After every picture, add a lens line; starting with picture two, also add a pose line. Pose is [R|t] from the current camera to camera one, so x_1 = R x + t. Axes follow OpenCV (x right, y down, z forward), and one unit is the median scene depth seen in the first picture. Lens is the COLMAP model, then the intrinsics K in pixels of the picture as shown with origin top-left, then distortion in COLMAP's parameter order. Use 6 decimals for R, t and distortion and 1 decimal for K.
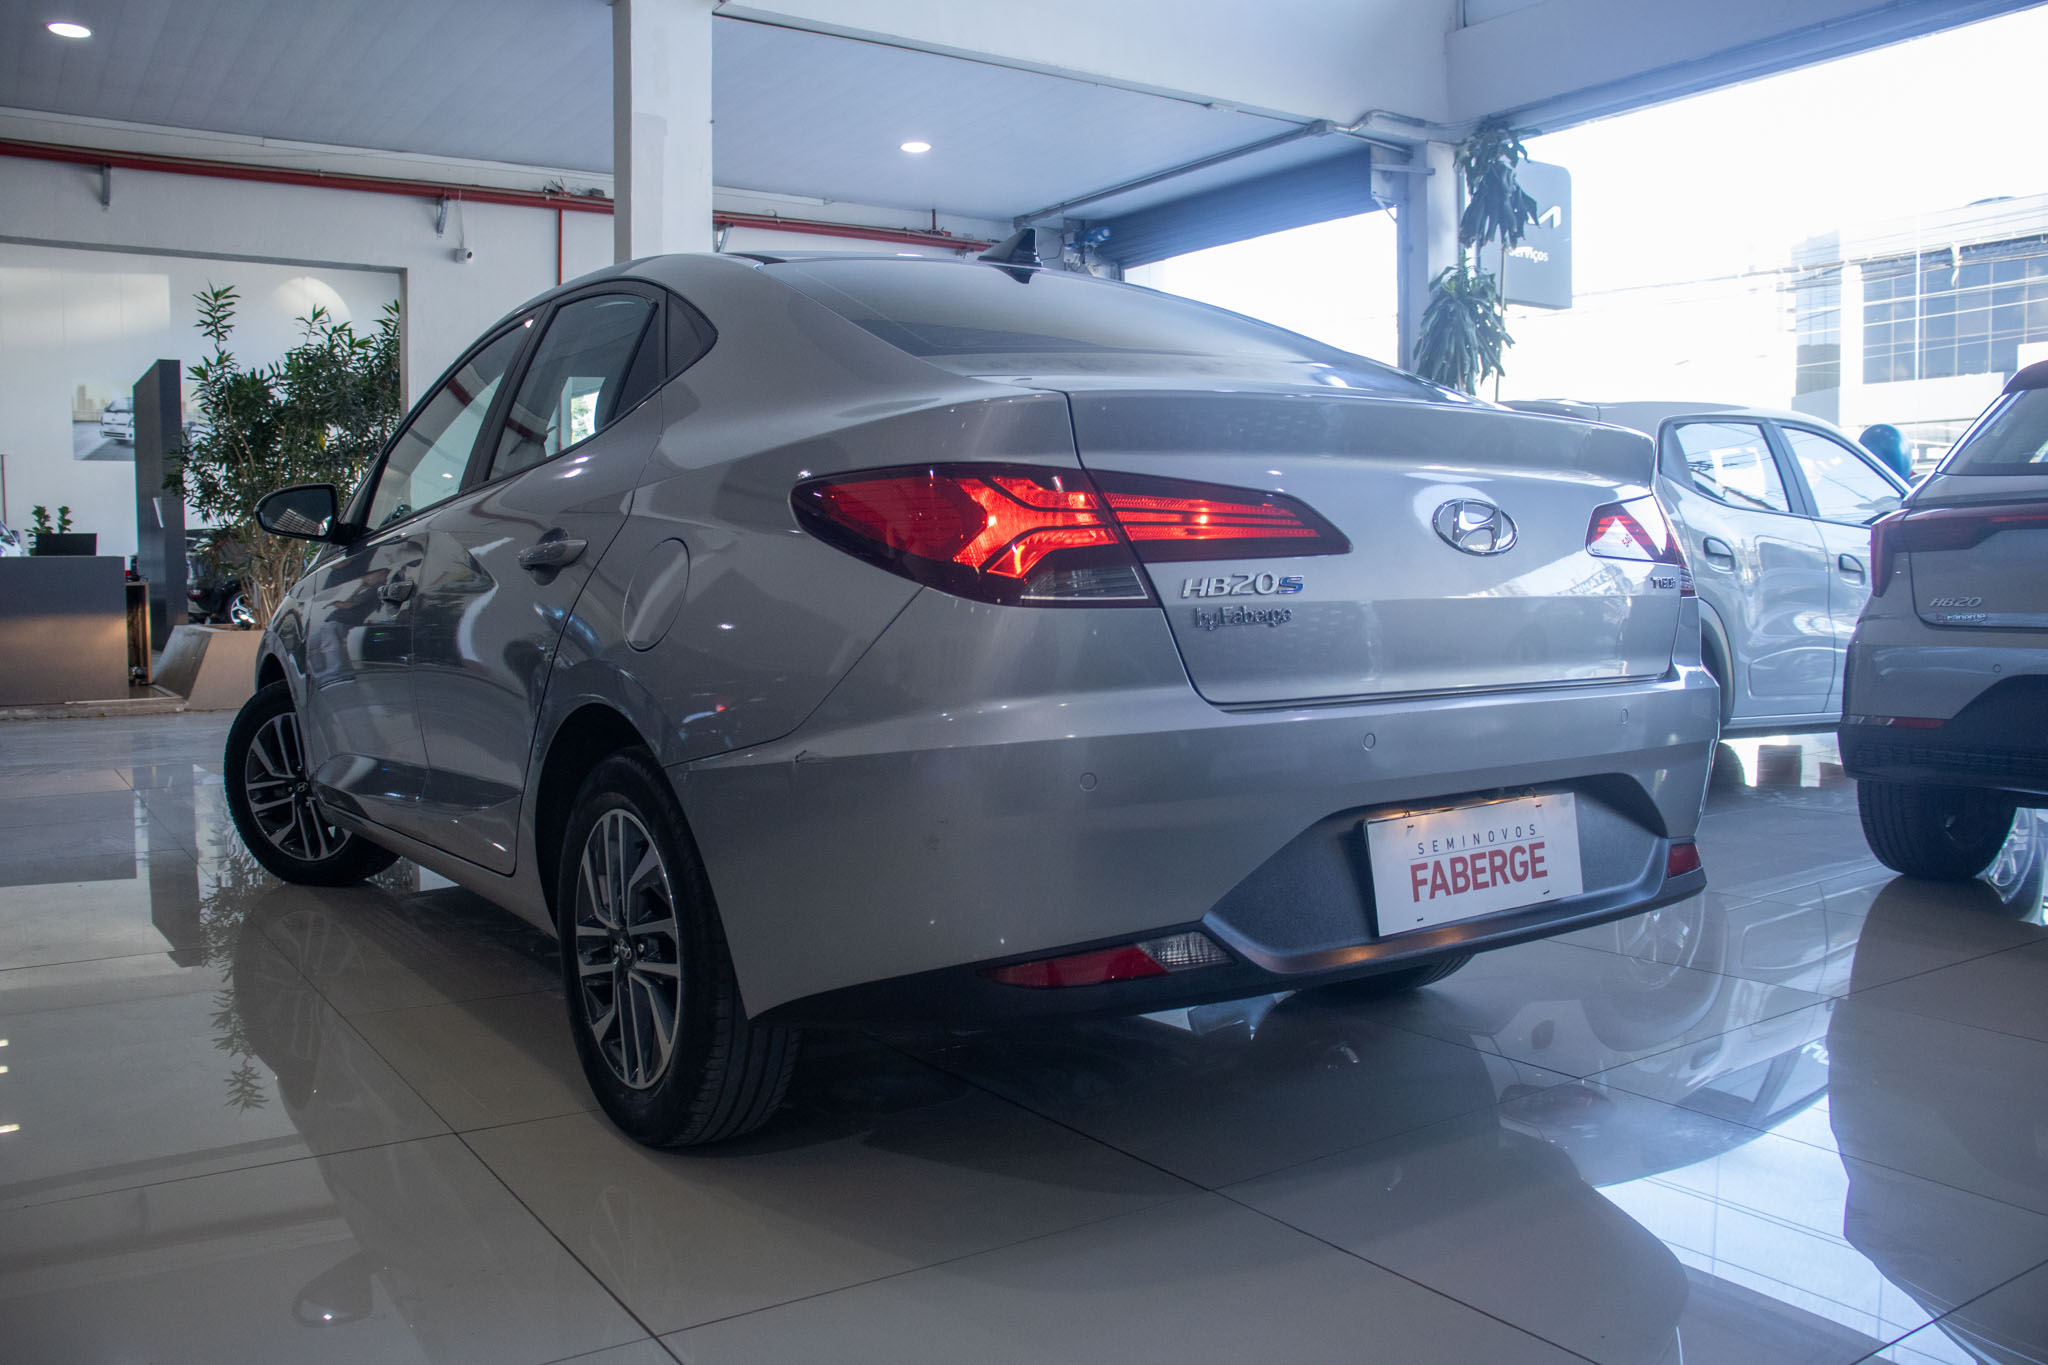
lens RADIAL K [[1645.8, 0, 1023.5], [0, 1645.8, 679.9], [0, 0, 1]] dist [-0.125983, 0.029999]
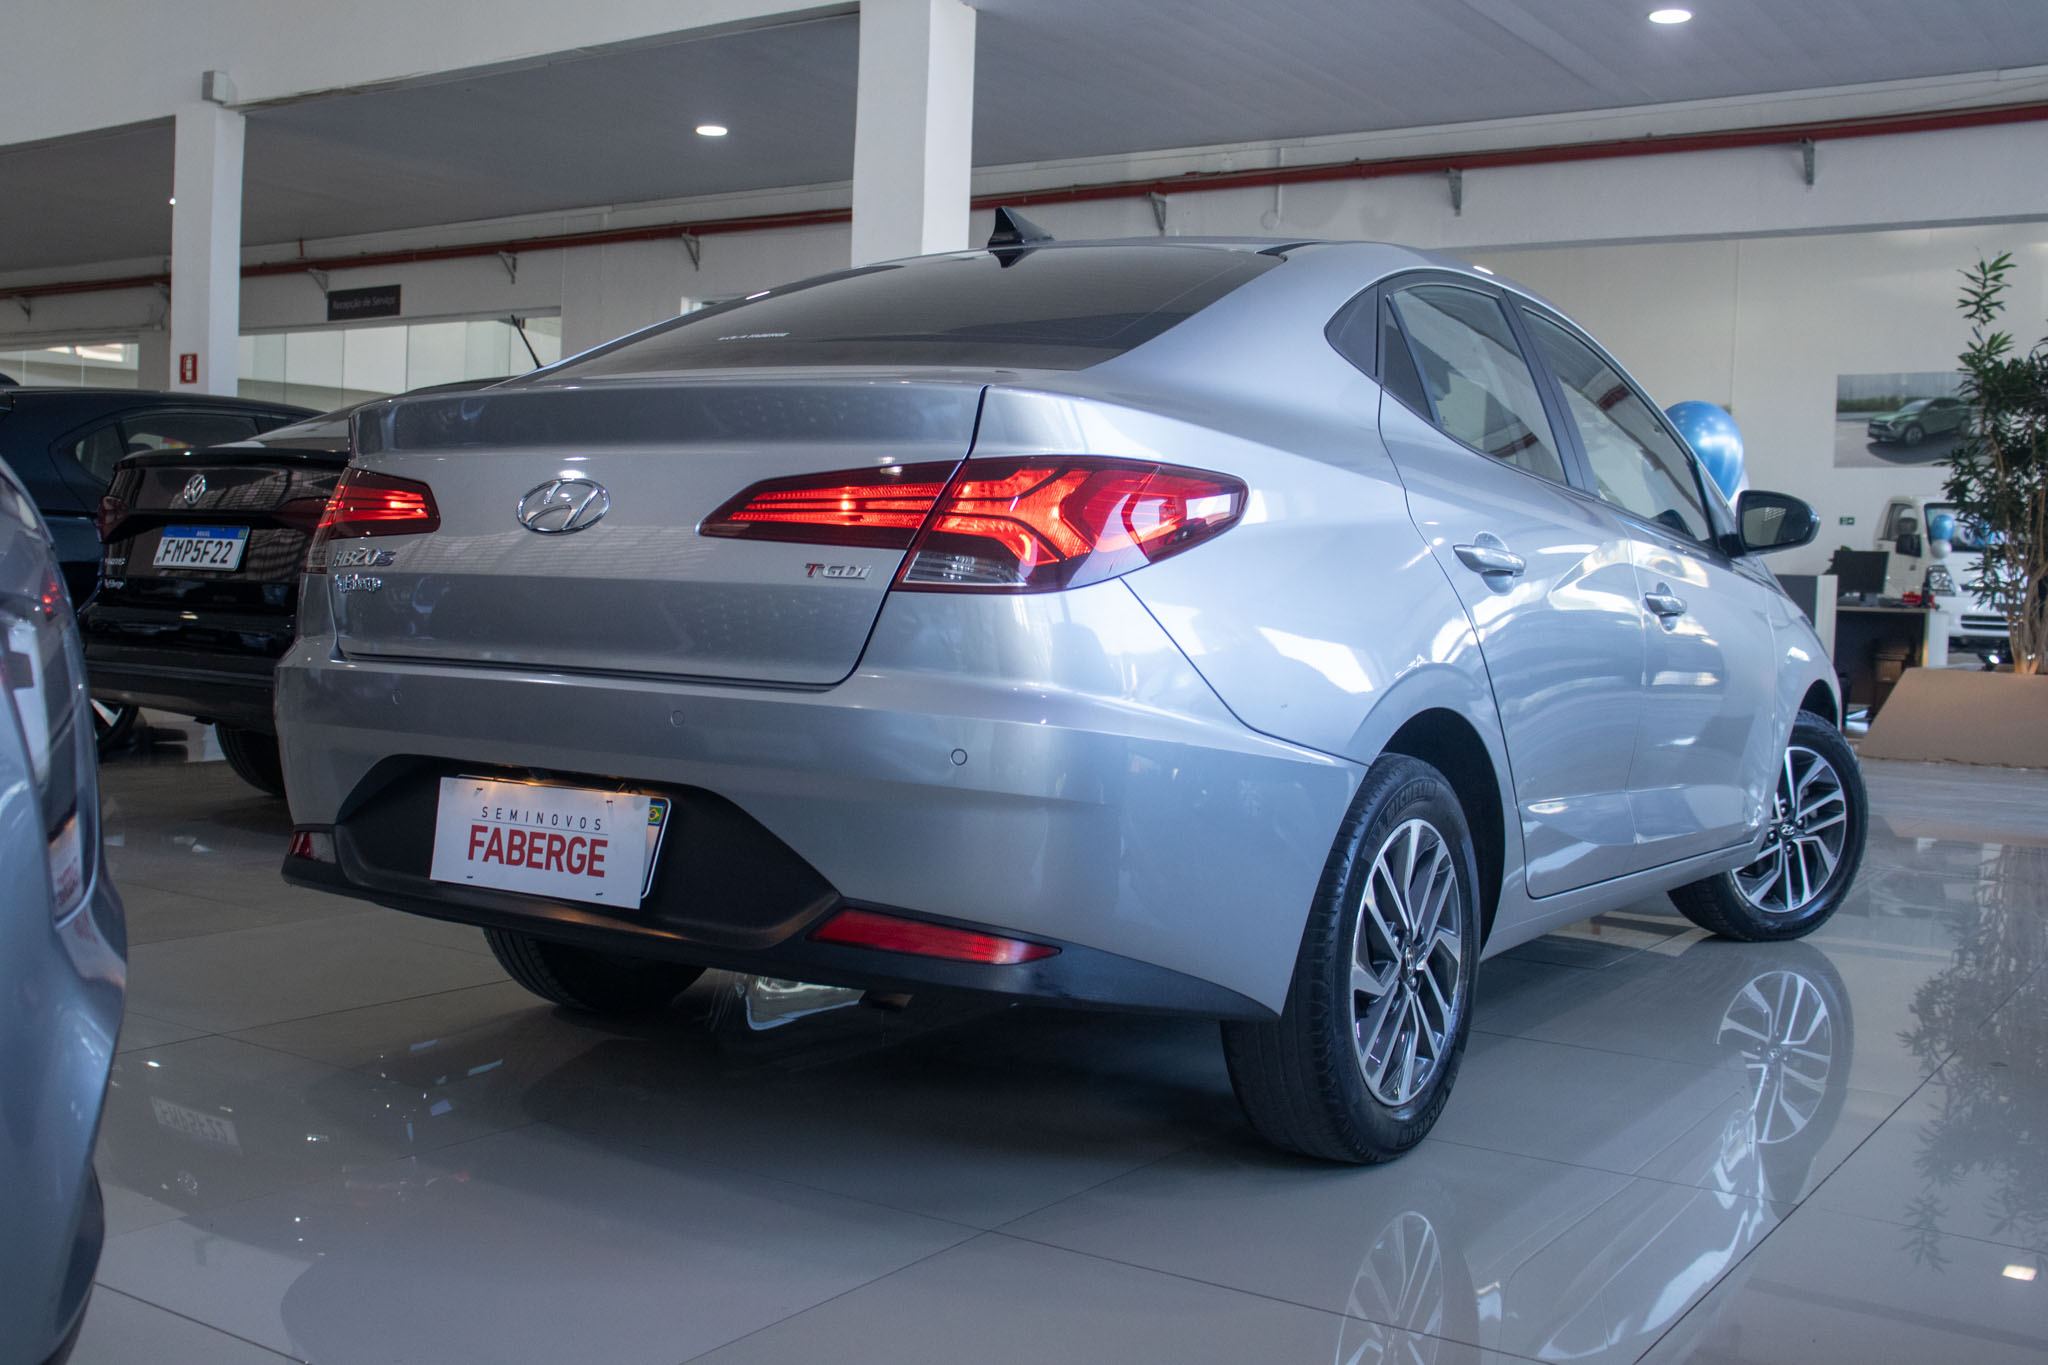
lens RADIAL K [[2031.8, 0, 1015.5], [0, 2031.8, 691.0], [0, 0, 1]] dist [-0.048314, 0.000000]
pose [[0.366335, 0.063902, -0.928286, 1.529188], [-0.091748, 0.995258, 0.032305, -0.046397], [0.925949, 0.073334, 0.370461, 0.803470]]
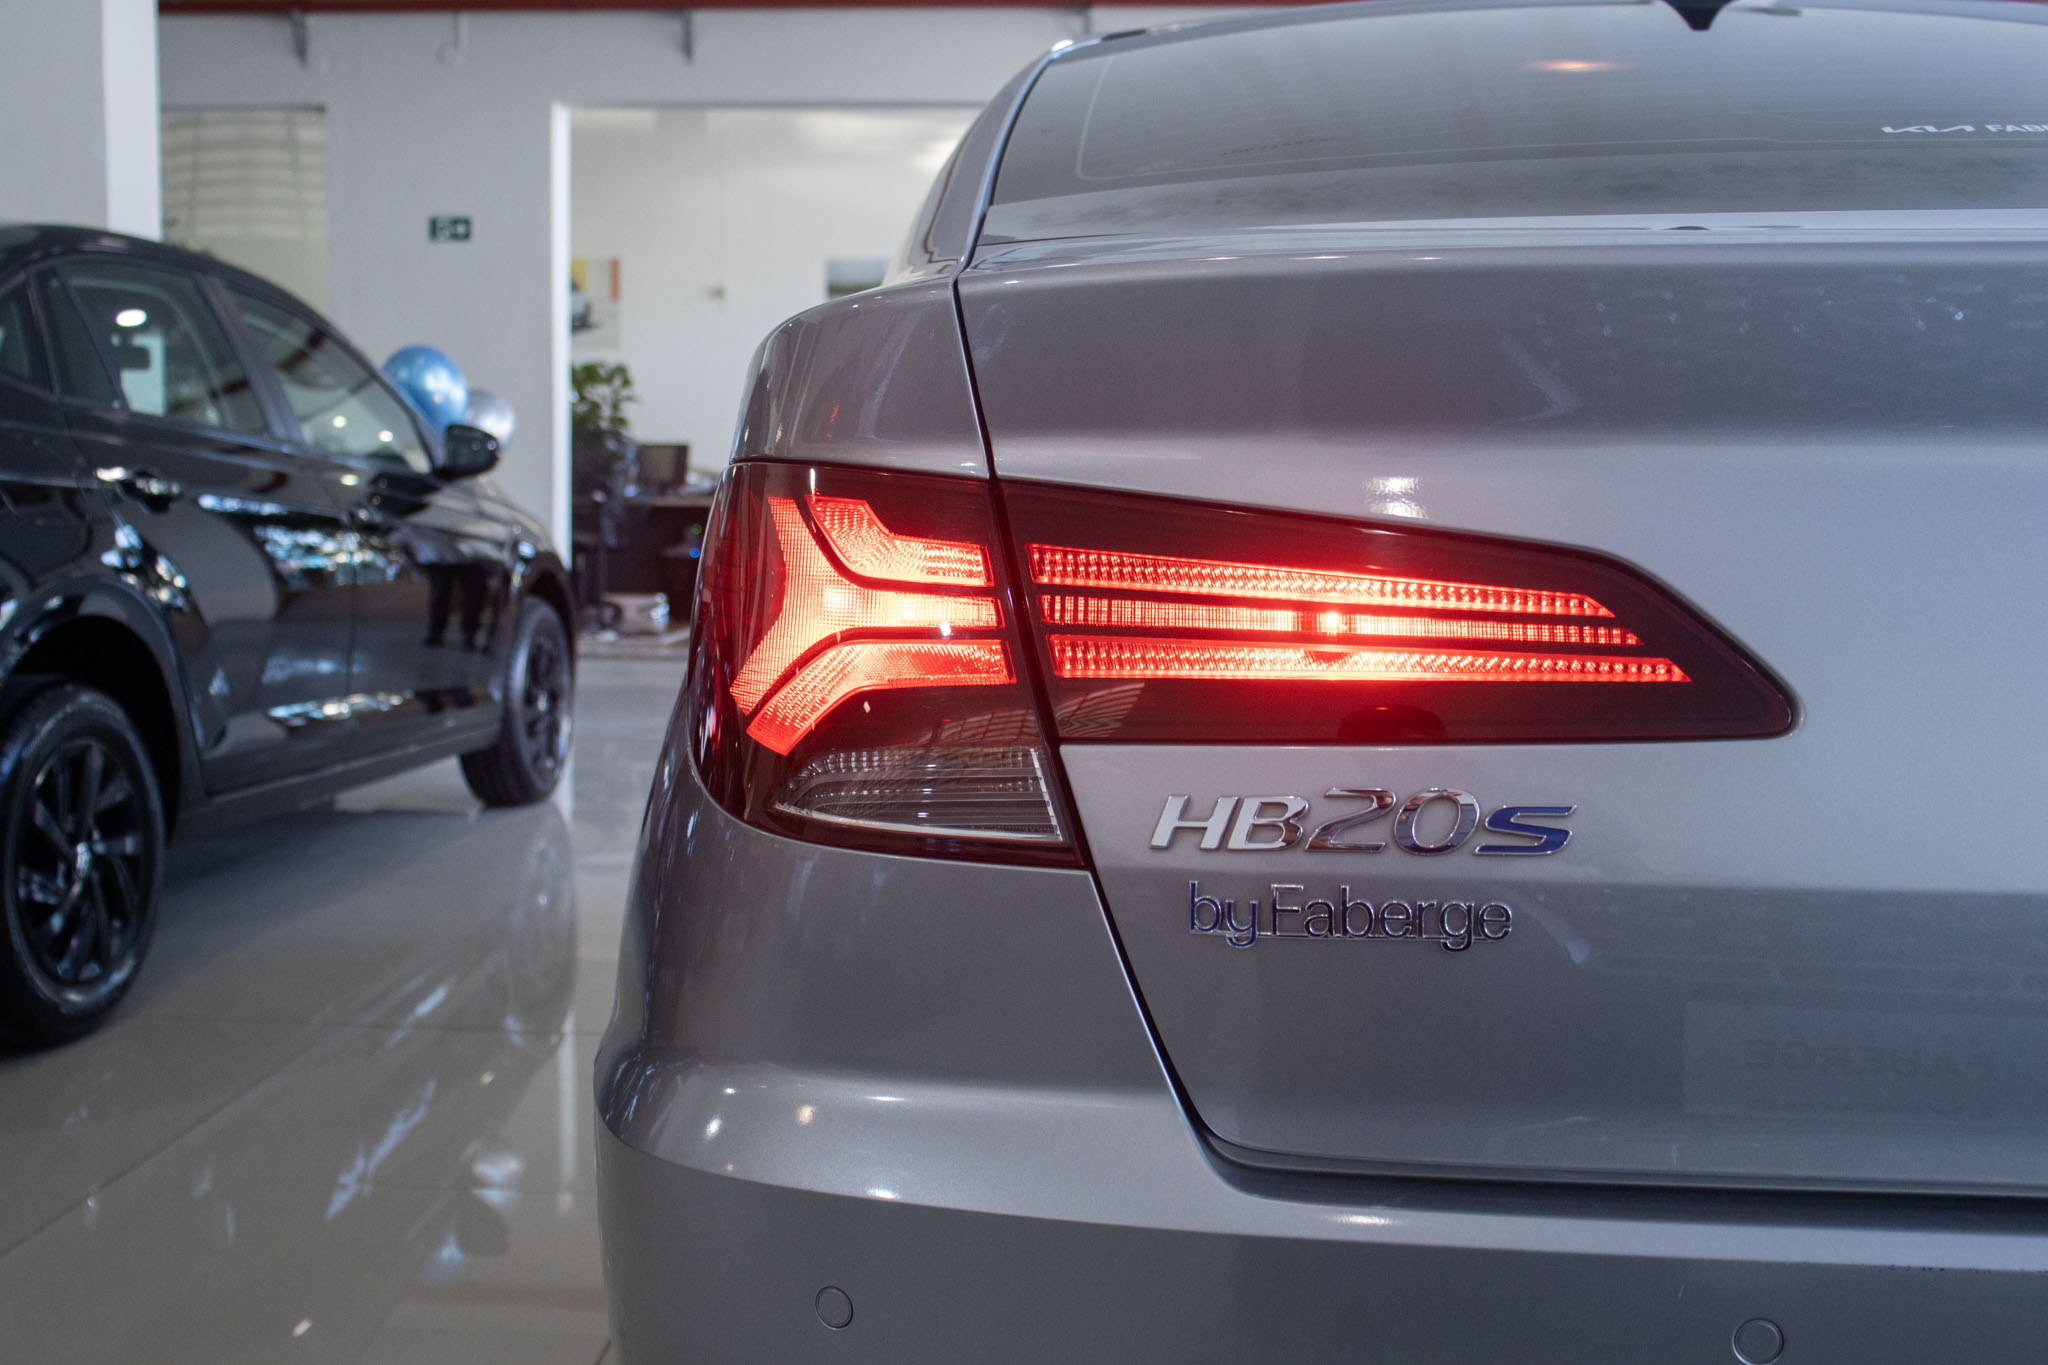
lens RADIAL K [[2031.8, 0, 1021.4], [0, 2031.8, 674.8], [0, 0, 1]] dist [-0.048314, 0.000000]
pose [[0.792519, 0.067245, -0.606128, 0.298000], [-0.050957, 0.997728, 0.044064, -0.092713], [0.607714, -0.004035, 0.794146, 0.553494]]
